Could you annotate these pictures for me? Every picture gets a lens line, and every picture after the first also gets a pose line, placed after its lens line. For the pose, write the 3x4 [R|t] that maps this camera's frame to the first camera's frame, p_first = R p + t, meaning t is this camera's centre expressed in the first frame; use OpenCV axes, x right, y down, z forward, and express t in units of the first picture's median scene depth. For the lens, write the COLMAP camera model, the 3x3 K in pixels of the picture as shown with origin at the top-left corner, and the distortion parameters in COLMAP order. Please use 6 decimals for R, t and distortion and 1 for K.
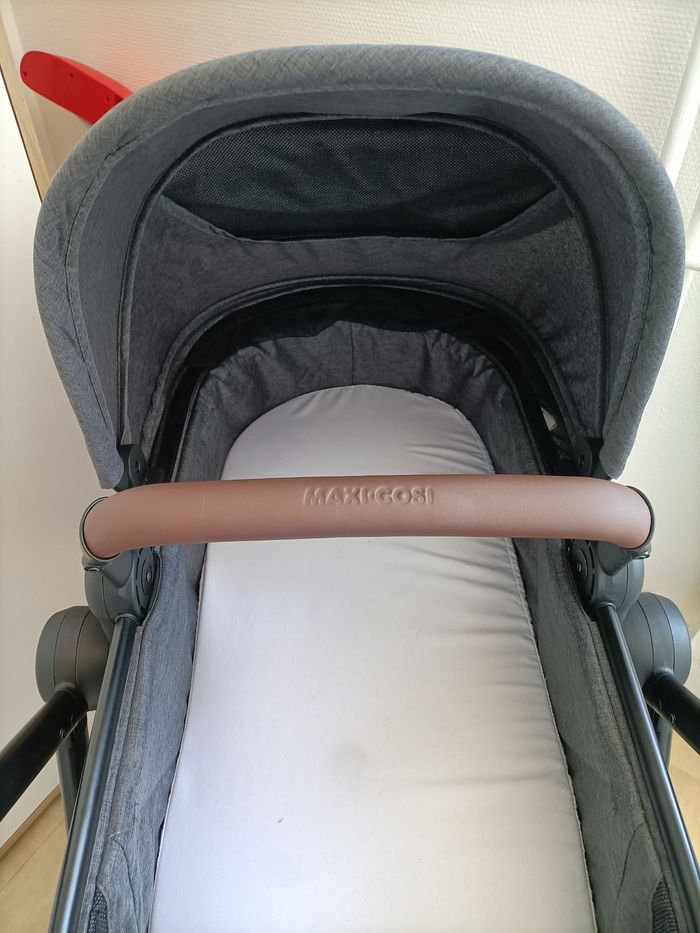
lens RADIAL K [[709.7, 0, 322.1], [0, 709.7, 474.5], [0, 0, 1]] dist [0.009705, -0.020090]
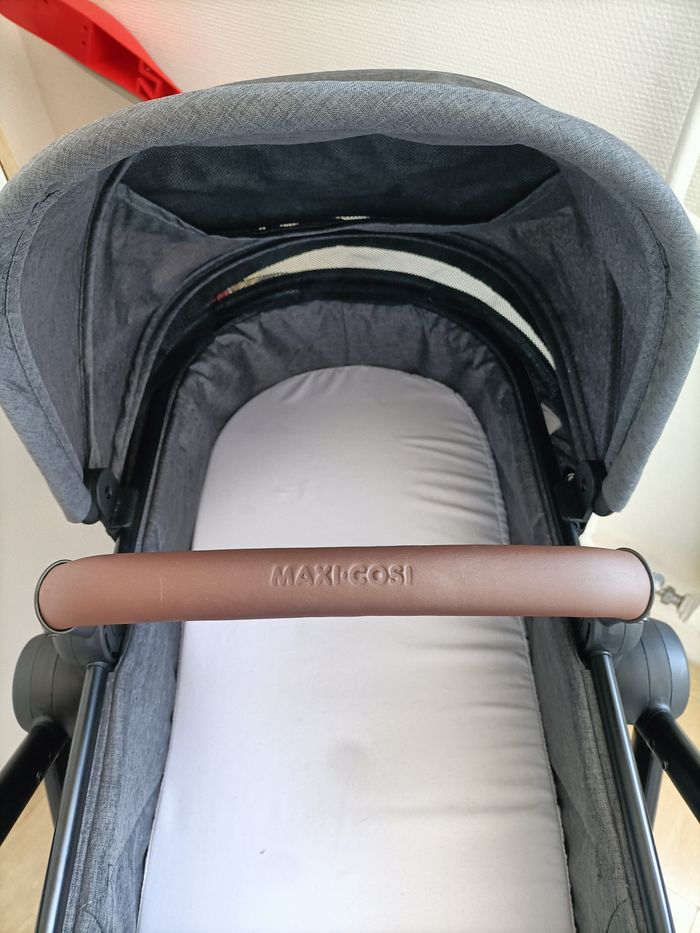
lens RADIAL K [[709.7, 0, 325.0], [0, 709.7, 466.7], [0, 0, 1]] dist [0.009705, -0.020090]
pose [[0.999895, -0.003634, -0.014025, 0.041264], [0.005224, 0.993345, 0.115062, -0.154764], [0.013514, -0.115123, 0.993259, 0.074194]]
